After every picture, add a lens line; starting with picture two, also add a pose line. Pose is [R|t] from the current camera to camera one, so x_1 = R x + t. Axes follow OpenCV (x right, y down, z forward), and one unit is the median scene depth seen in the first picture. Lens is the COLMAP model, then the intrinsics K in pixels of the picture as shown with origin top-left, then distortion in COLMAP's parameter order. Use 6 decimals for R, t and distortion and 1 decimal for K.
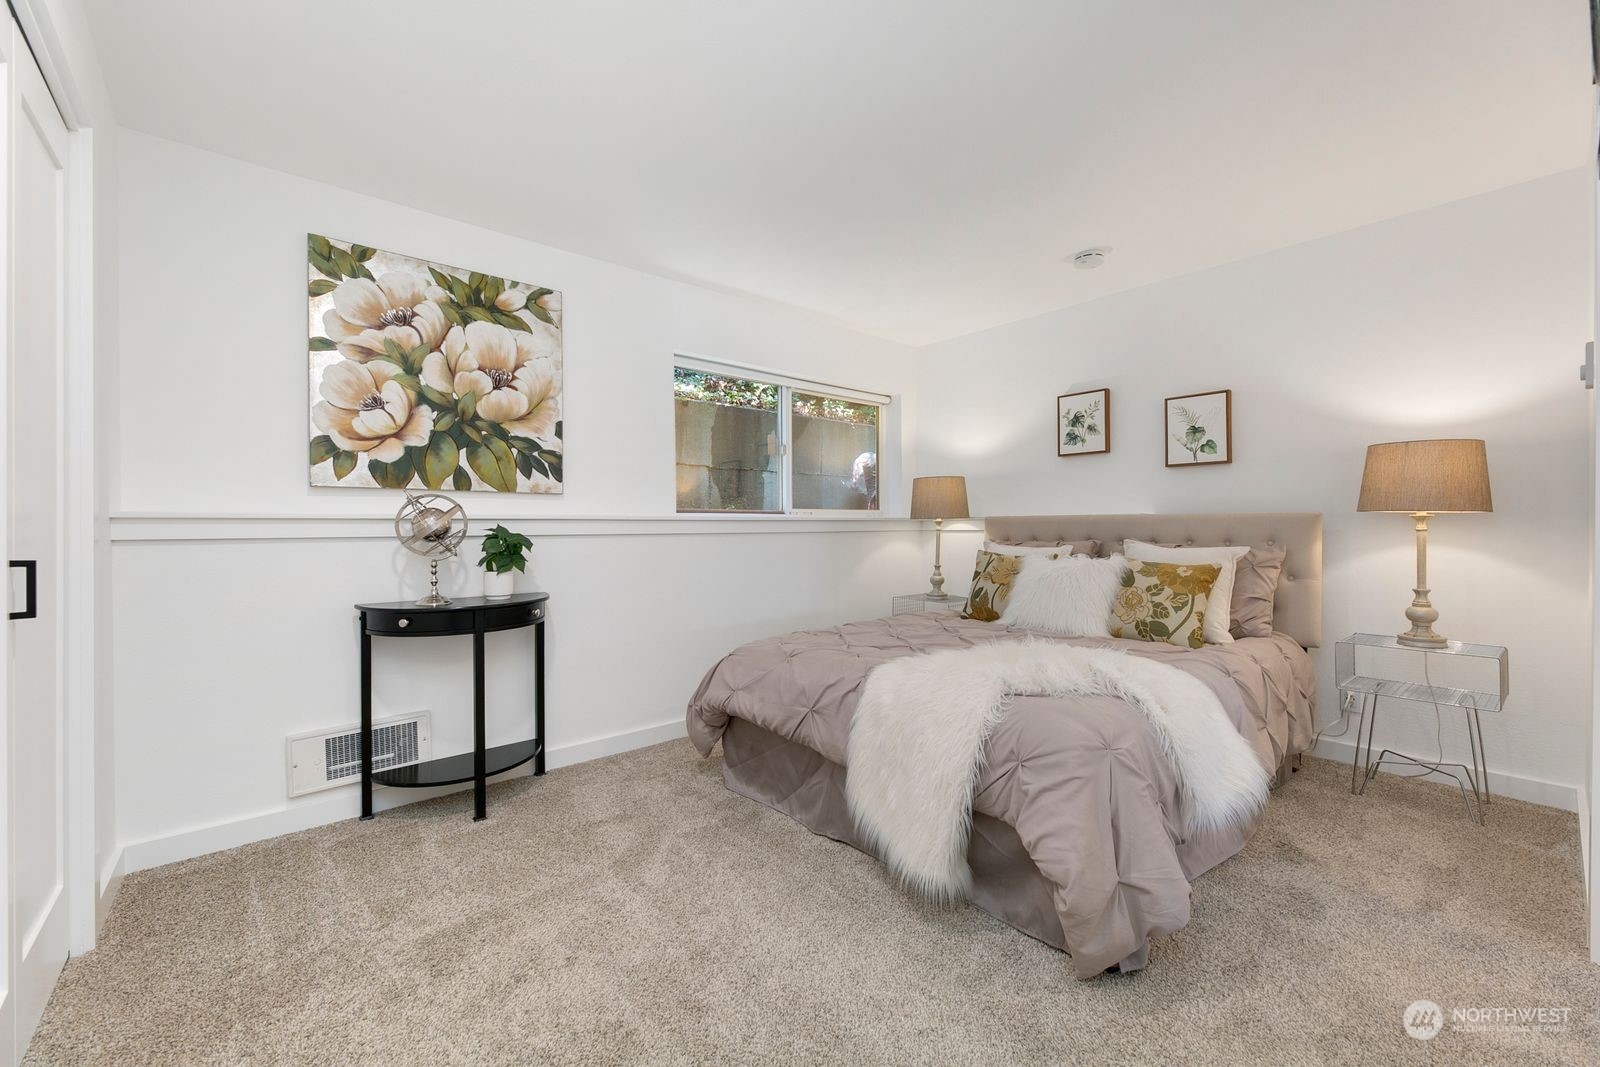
lens RADIAL K [[644.2, 0, 796.4], [0, 644.2, 523.0], [0, 0, 1]] dist [0.000945, 0.000320]
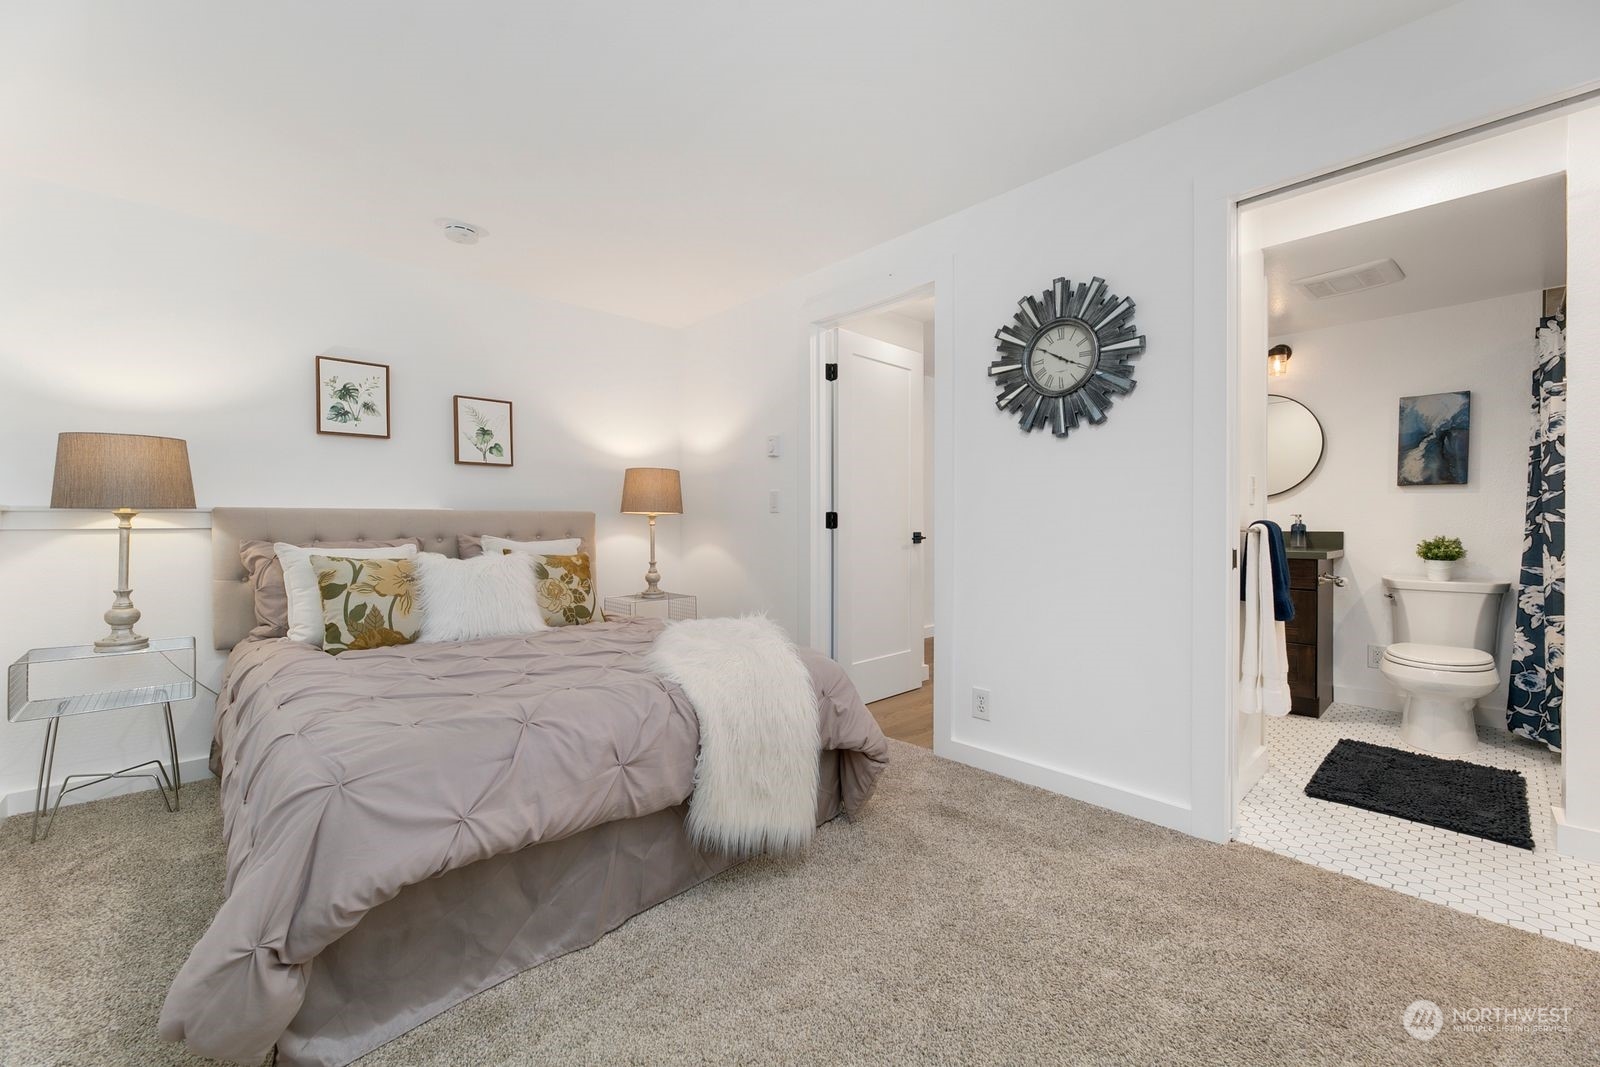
lens RADIAL K [[644.2, 0, 796.4], [0, 644.2, 523.0], [0, 0, 1]] dist [0.000945, 0.000320]
pose [[-0.052692, 0.001445, 0.998610, -0.455240], [-0.003950, 0.999991, -0.001655, 0.005925], [-0.998603, -0.004031, -0.052686, 0.520323]]
